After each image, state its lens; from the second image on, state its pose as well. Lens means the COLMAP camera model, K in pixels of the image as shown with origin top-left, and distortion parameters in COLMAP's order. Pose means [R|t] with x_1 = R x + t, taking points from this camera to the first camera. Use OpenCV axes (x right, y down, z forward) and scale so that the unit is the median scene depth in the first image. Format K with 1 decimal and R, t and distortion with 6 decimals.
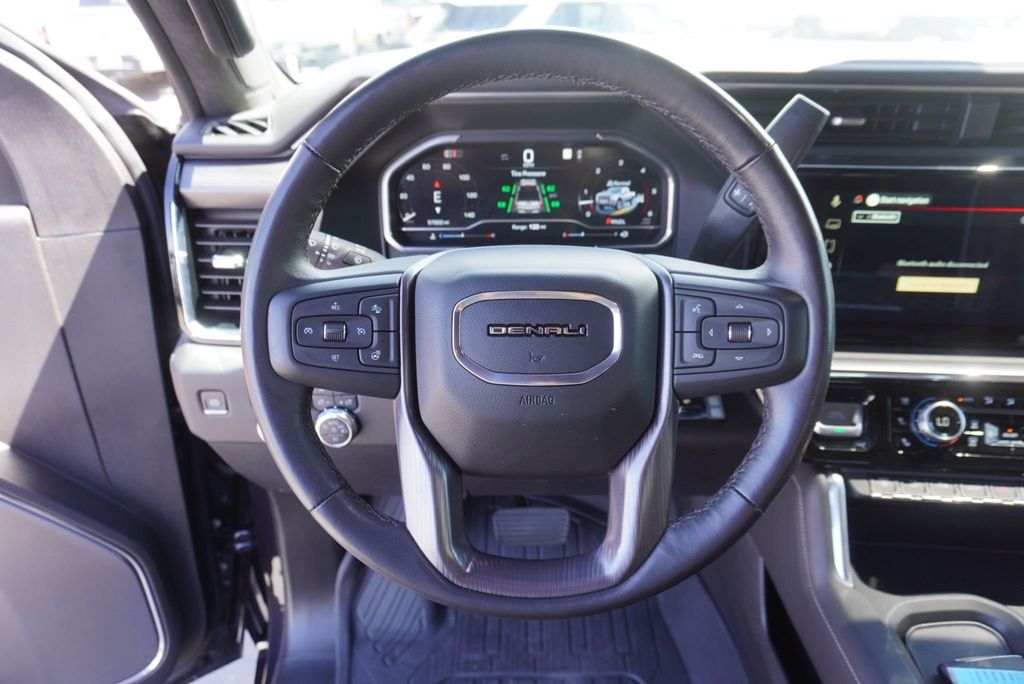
lens RADIAL K [[689.4, 0, 512.0], [0, 689.4, 342.0], [0, 0, 1]] dist [-0.023779, 0.001449]
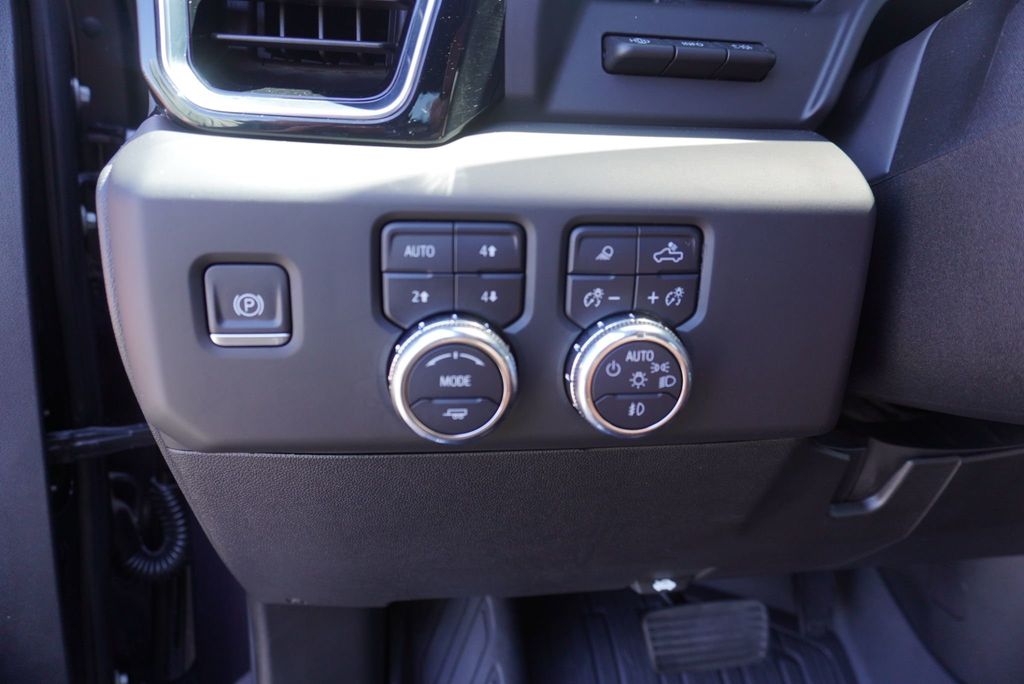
lens RADIAL K [[689.4, 0, 512.0], [0, 689.4, 342.0], [0, 0, 1]] dist [-0.023779, 0.001449]
pose [[0.983611, -0.002903, 0.180278, -0.367709], [0.027658, 0.990466, -0.134954, 0.148892], [-0.178167, 0.137729, 0.974314, 0.668024]]
